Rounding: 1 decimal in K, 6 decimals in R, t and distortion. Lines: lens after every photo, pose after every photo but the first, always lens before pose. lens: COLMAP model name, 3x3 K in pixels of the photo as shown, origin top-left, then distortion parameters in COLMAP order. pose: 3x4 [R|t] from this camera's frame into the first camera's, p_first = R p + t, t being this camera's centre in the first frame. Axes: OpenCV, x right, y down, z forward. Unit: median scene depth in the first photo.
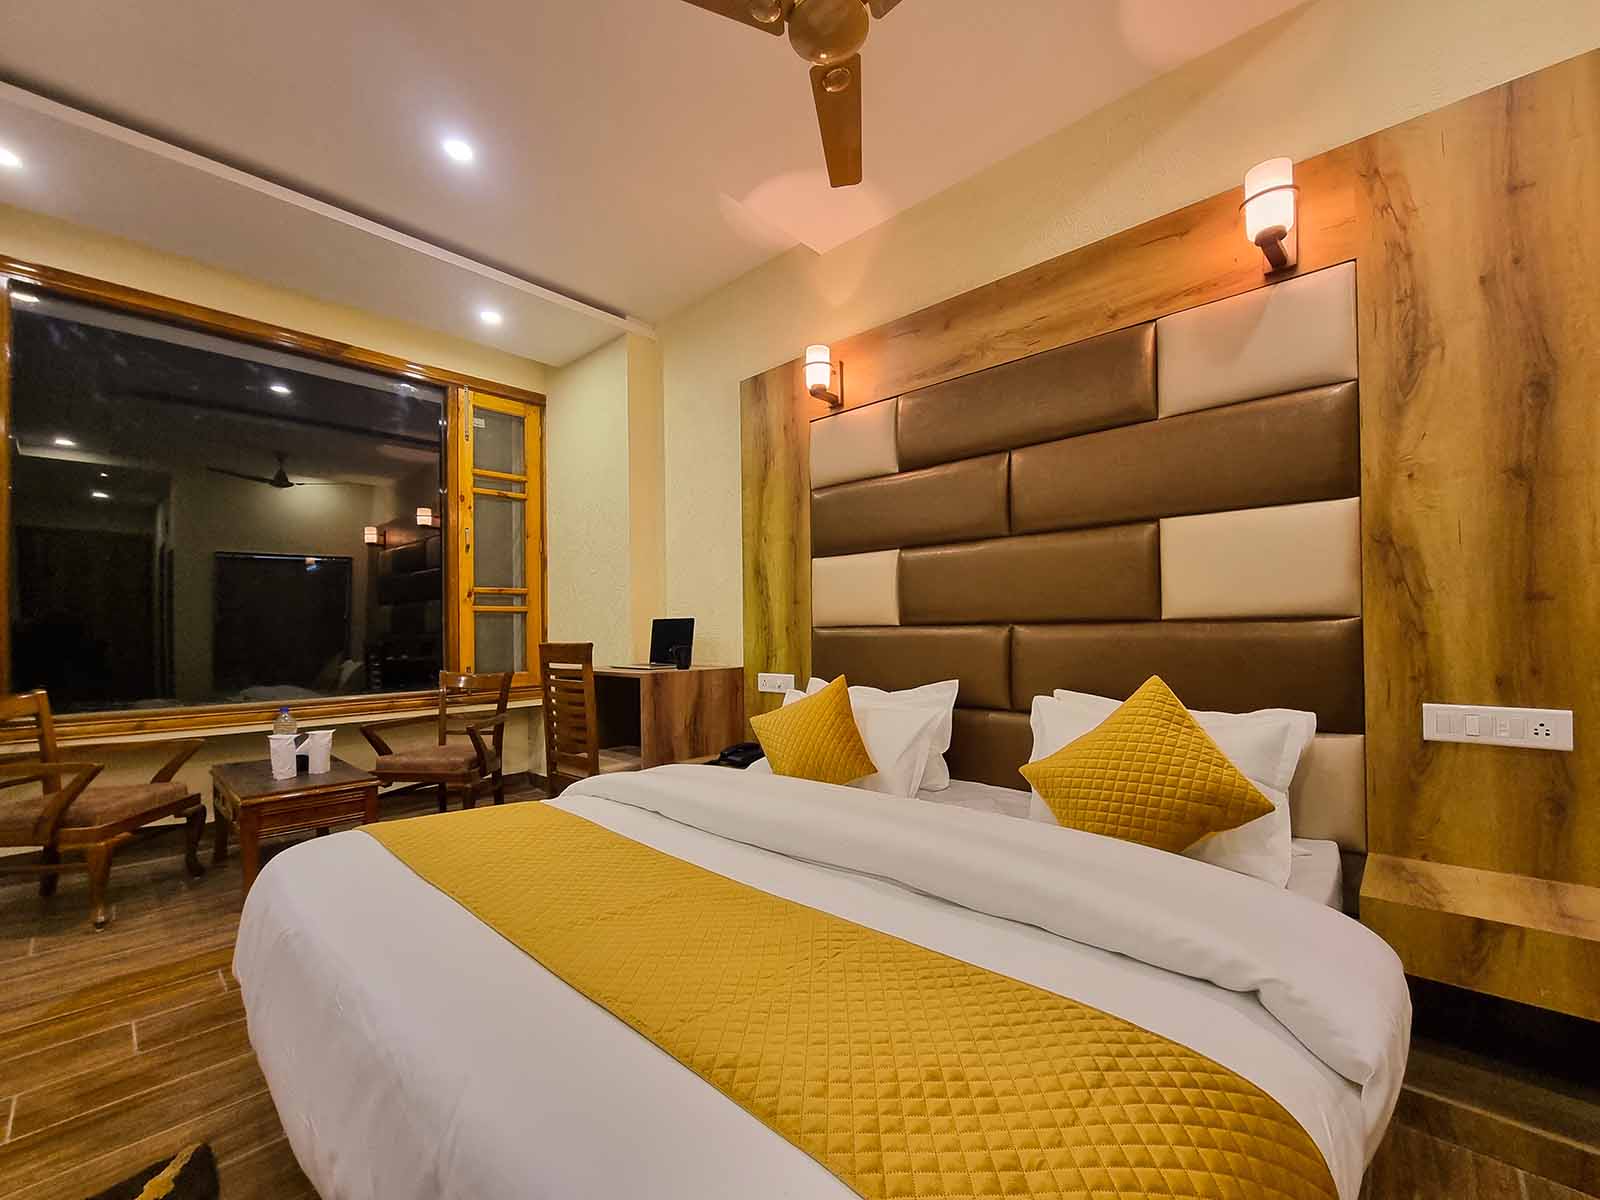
lens RADIAL K [[662.8, 0, 804.8], [0, 662.8, 633.5], [0, 0, 1]] dist [-0.002680, 0.000126]
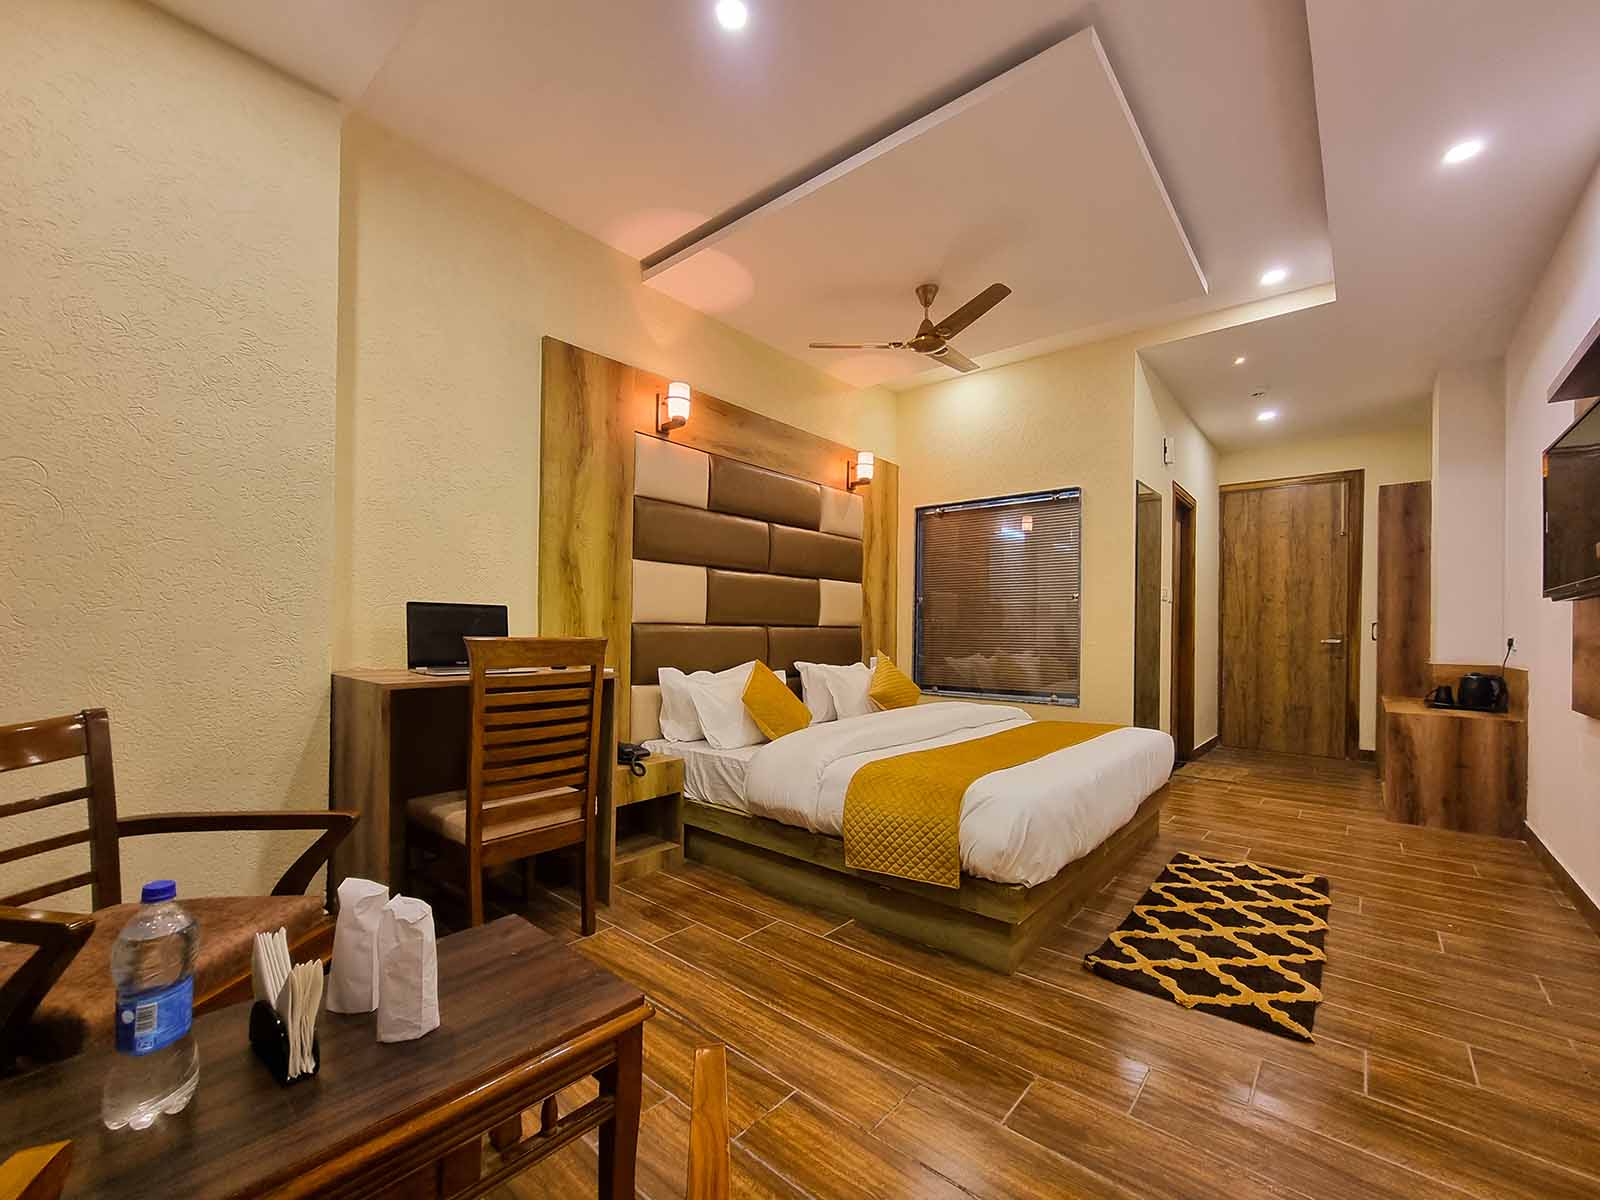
lens RADIAL K [[662.8, 0, 804.8], [0, 662.8, 633.5], [0, 0, 1]] dist [-0.002680, 0.000126]
pose [[-0.025754, 0.010008, 0.999618, -1.140871], [-0.011083, 0.999886, -0.010296, 0.017449], [-0.999607, -0.011343, -0.025640, 0.795868]]
